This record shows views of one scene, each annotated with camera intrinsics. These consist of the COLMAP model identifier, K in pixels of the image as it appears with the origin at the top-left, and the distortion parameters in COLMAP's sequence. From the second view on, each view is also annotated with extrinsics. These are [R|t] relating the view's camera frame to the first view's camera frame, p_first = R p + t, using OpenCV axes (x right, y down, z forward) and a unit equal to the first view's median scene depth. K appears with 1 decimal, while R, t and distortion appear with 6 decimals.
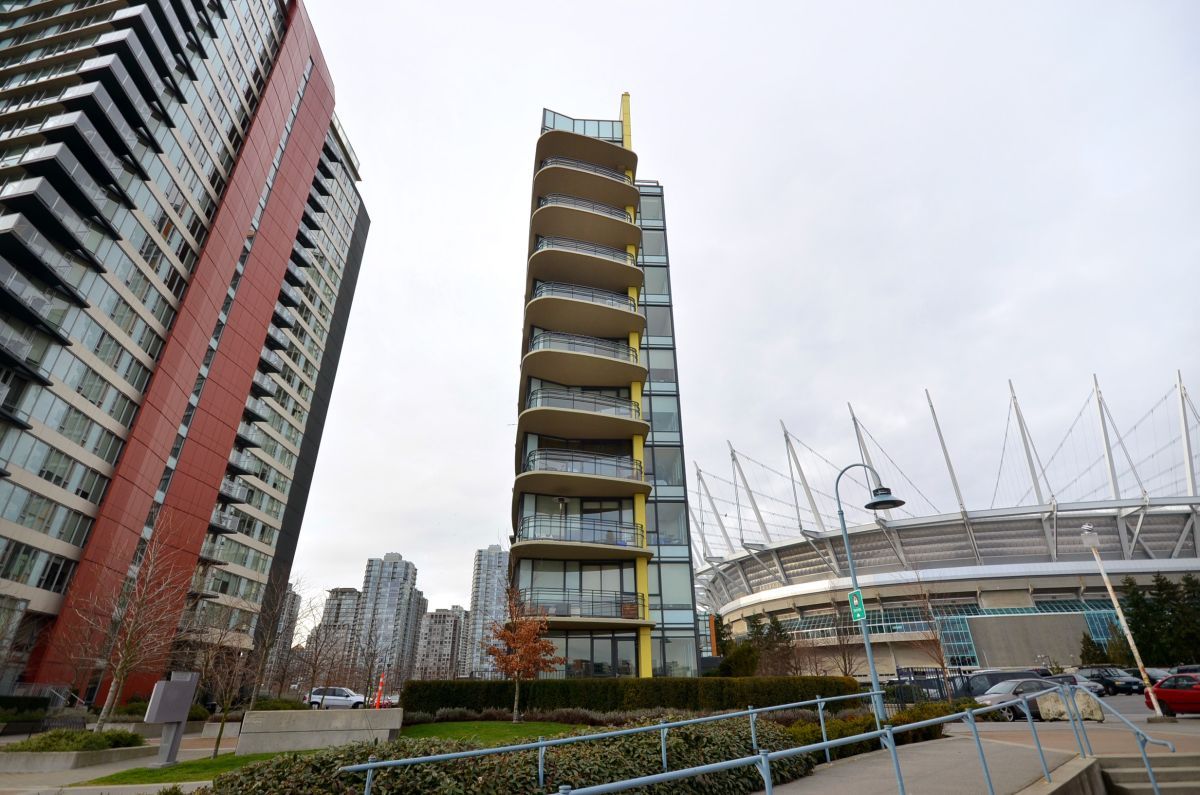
lens RADIAL K [[583.6, 0, 600.0], [0, 583.6, 397.5], [0, 0, 1]] dist [0.023961, -0.017688]
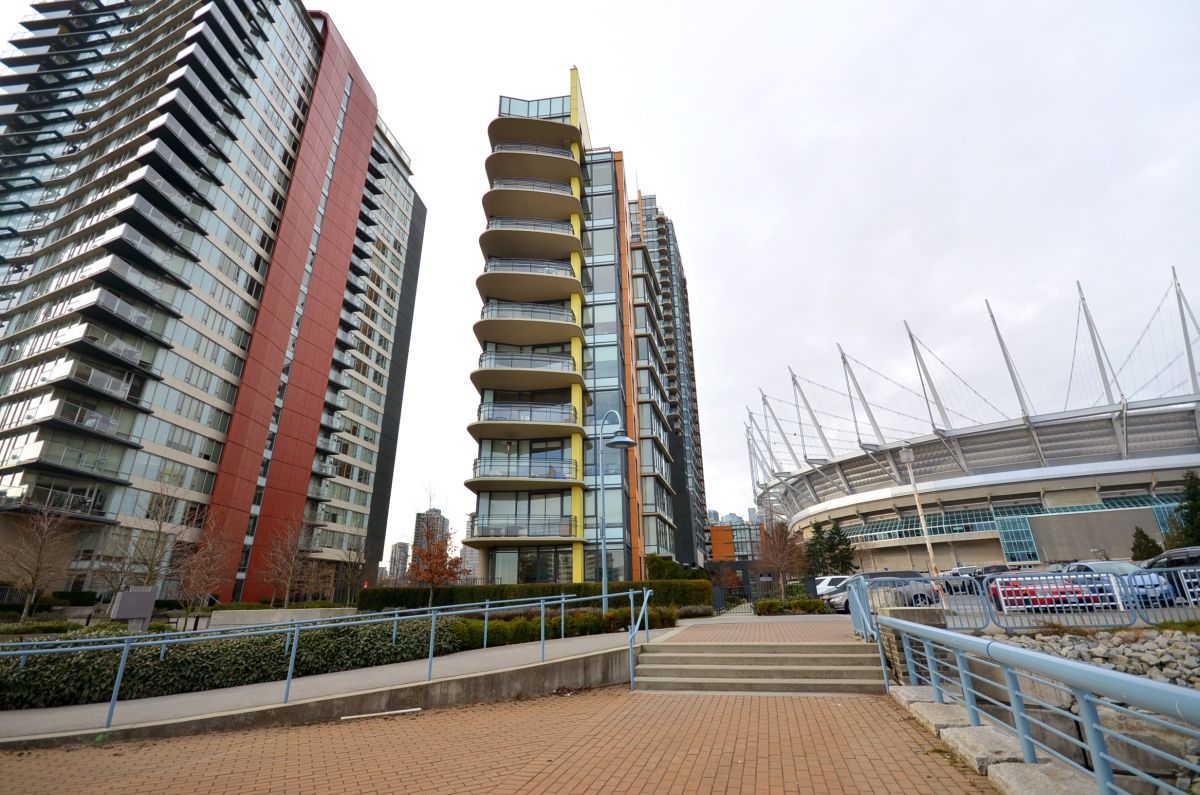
lens RADIAL K [[520.0, 0, 600.0], [0, 520.0, 397.5], [0, 0, 1]] dist [0.012501, -0.015530]
pose [[0.982557, -0.075301, -0.170033, 0.129522], [0.093743, 0.990236, 0.103170, -0.005376], [0.160604, -0.117310, 0.980023, -0.006610]]
